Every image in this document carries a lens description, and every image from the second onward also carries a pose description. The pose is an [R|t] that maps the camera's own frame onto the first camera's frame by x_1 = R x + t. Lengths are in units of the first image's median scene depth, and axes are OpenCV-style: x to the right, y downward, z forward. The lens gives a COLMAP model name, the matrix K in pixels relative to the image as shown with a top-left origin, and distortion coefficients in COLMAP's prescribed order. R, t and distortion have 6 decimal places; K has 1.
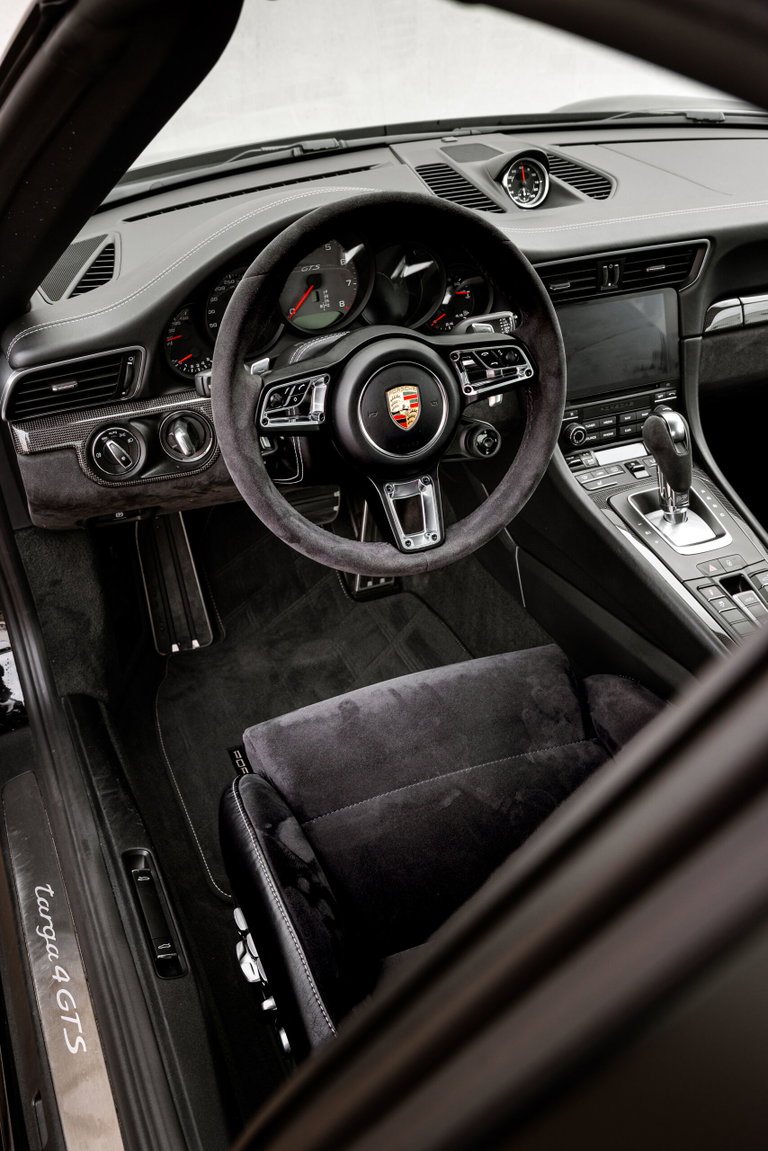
lens RADIAL K [[1179.7, 0, 384.0], [0, 1179.7, 575.5], [0, 0, 1]] dist [0.000532, 0.000134]
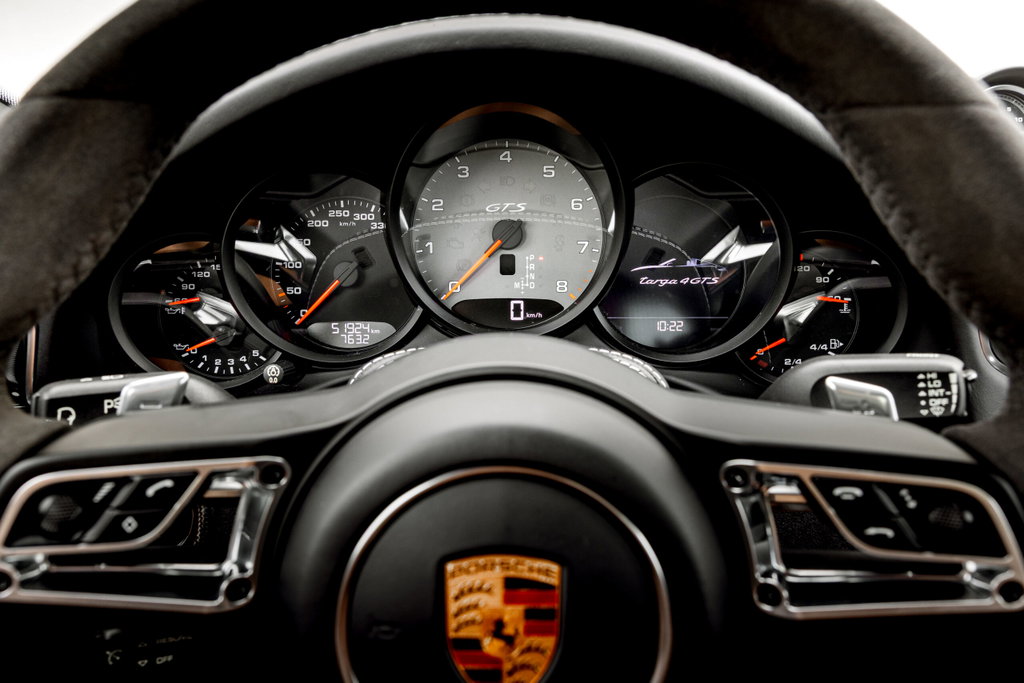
lens RADIAL K [[736.3, 0, 512.0], [0, 736.3, 341.5], [0, 0, 1]] dist [0.001184, -0.094333]
pose [[0.908564, 0.151400, -0.389345, 0.073131], [-0.221883, 0.964575, -0.142697, -0.174511], [0.353948, 0.216038, 0.909972, 0.784312]]
